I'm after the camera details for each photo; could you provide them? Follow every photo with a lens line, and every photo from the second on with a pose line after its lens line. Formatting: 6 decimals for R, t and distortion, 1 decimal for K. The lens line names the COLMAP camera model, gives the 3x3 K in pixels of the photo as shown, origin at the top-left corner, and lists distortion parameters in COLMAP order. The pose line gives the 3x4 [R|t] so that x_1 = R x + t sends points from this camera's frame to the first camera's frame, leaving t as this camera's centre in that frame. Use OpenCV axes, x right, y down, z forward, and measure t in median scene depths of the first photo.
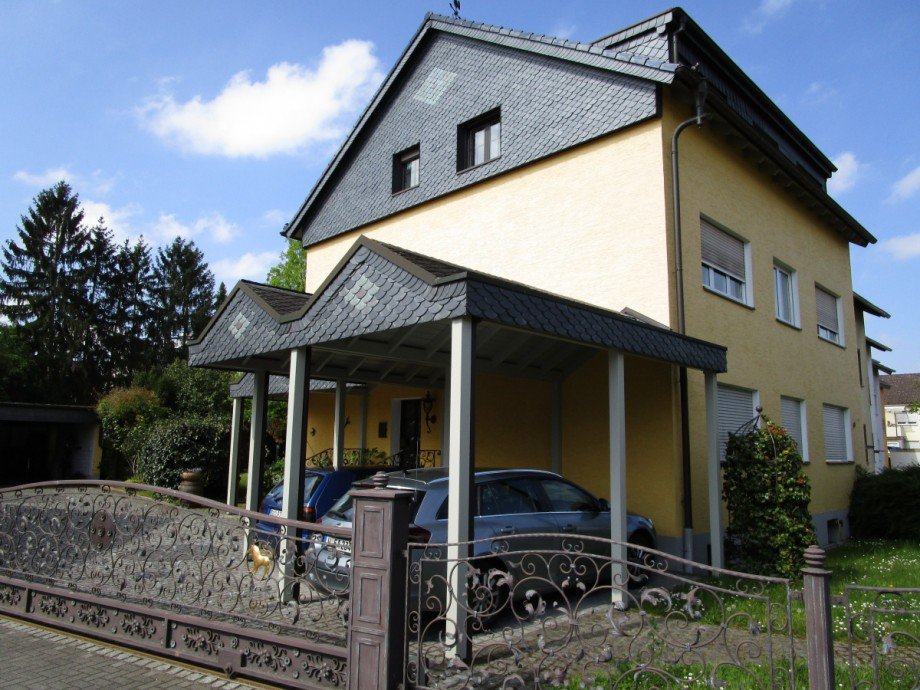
lens RADIAL K [[653.9, 0, 456.6], [0, 653.9, 344.0], [0, 0, 1]] dist [-0.021874, 0.001395]
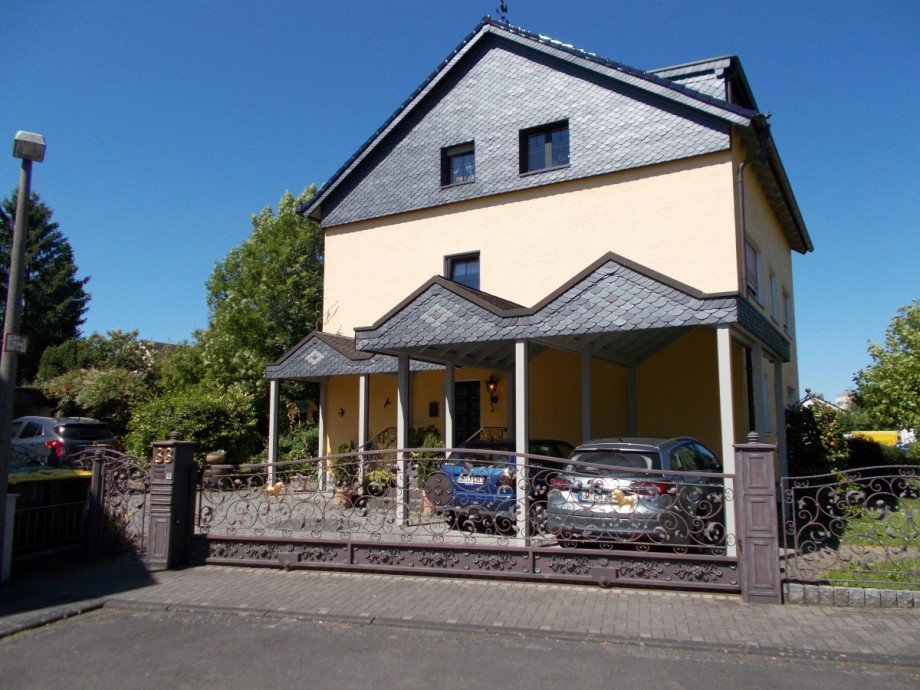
lens RADIAL K [[704.3, 0, 461.4], [0, 704.3, 340.0], [0, 0, 1]] dist [0.024796, -0.006373]
pose [[0.967796, 0.019105, 0.251009, -0.392617], [-0.026071, 0.999361, 0.024457, -0.011792], [-0.250382, -0.030213, 0.967676, -0.129863]]
